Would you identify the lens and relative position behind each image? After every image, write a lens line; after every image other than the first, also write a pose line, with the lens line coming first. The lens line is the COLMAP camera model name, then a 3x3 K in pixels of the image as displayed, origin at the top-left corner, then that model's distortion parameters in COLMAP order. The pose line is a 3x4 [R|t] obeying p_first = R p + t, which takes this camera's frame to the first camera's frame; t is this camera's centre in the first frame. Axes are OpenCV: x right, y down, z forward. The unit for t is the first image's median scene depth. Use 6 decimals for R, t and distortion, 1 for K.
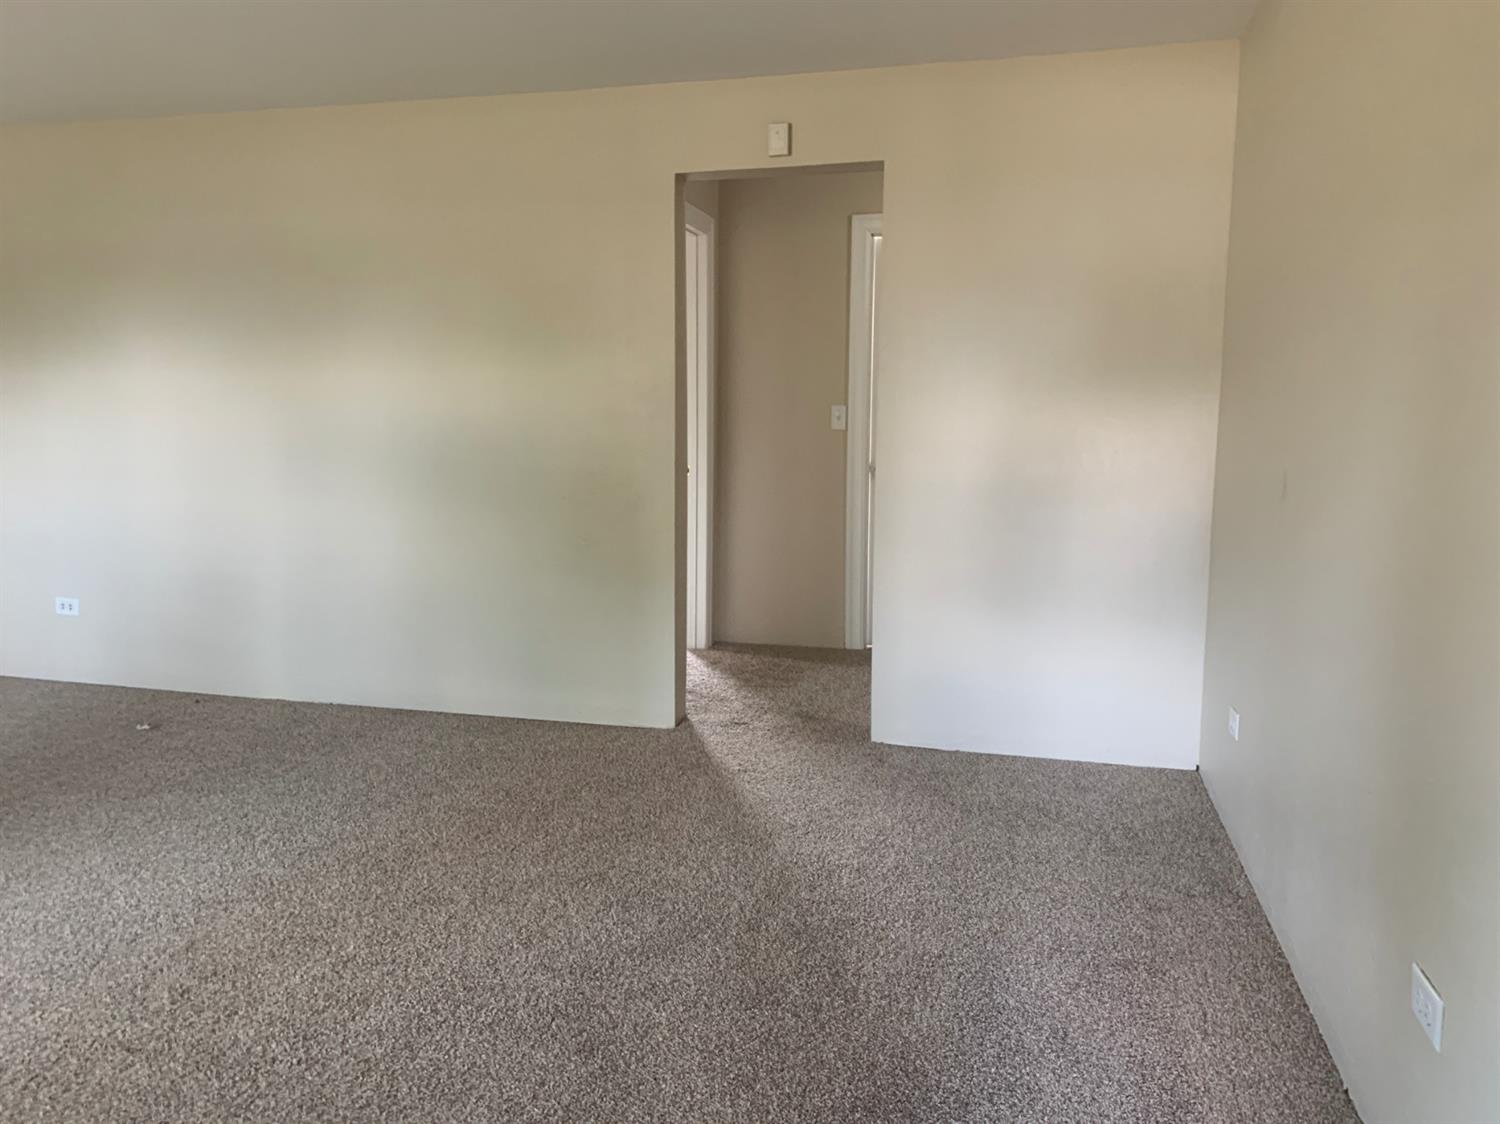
lens RADIAL K [[1148.0, 0, 765.4], [0, 1148.0, 551.8], [0, 0, 1]] dist [0.017248, -0.003689]
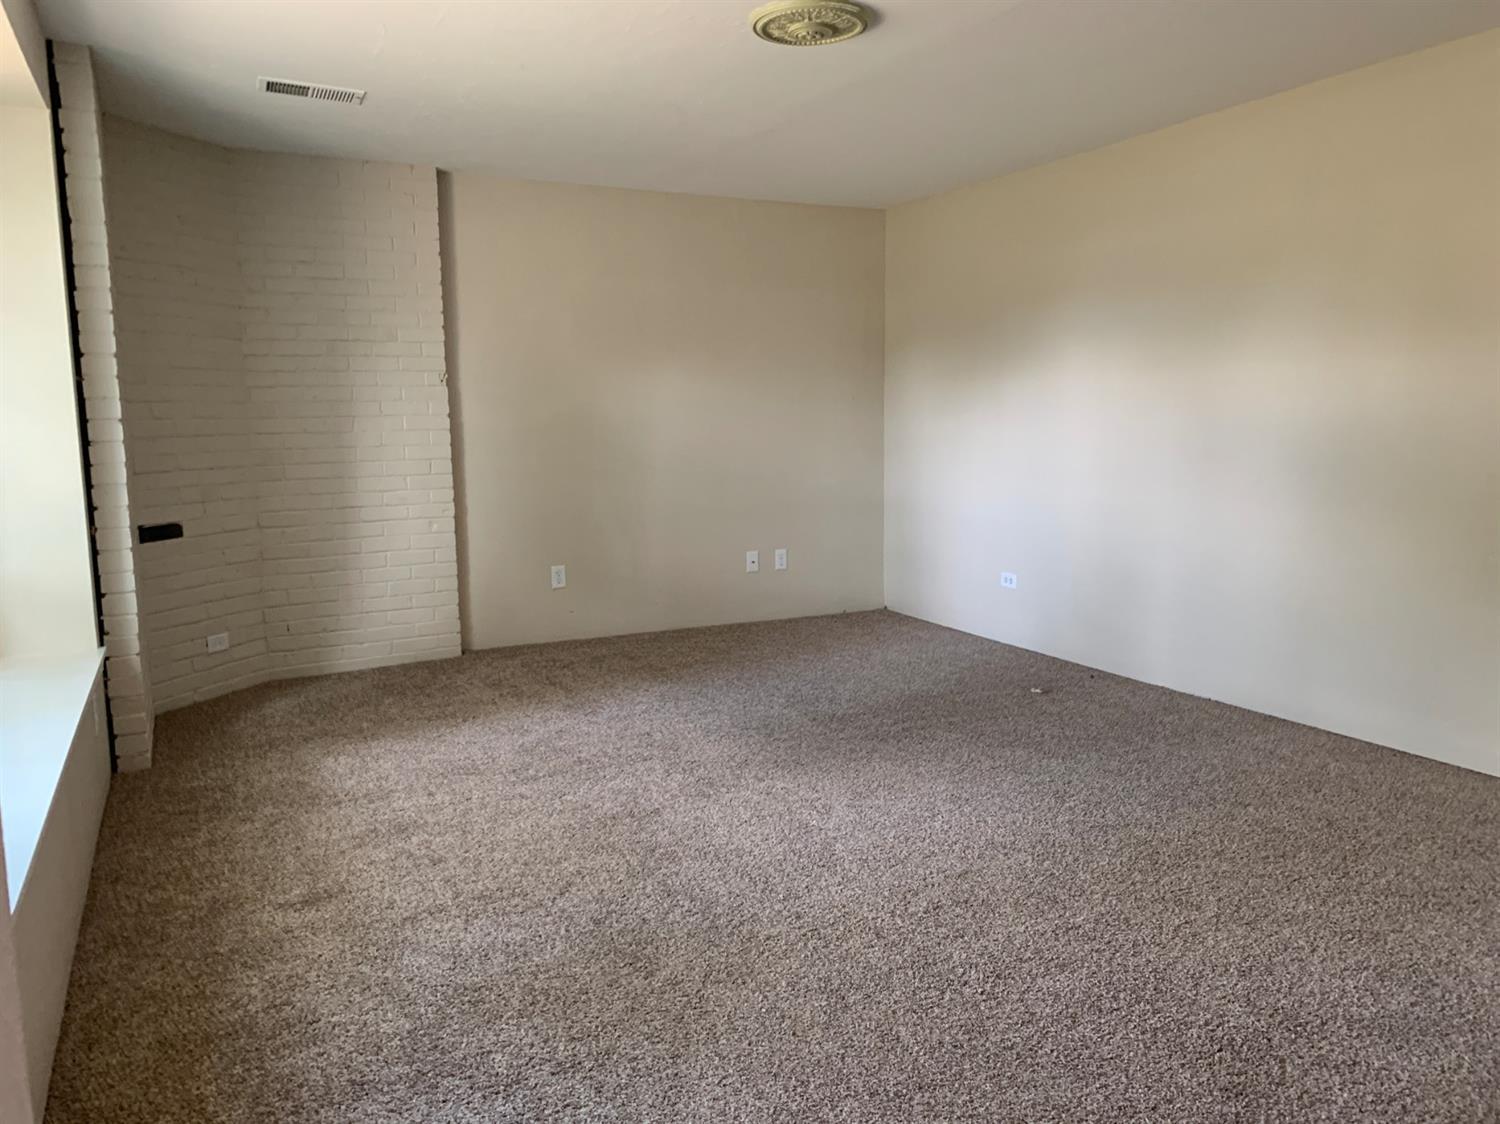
lens RADIAL K [[1148.0, 0, 765.4], [0, 1148.0, 551.8], [0, 0, 1]] dist [0.017248, -0.003689]
pose [[0.669692, 0.073480, -0.738995, 0.196709], [-0.069162, 0.996939, 0.036452, -0.015039], [0.739412, 0.026699, 0.672724, 0.046422]]
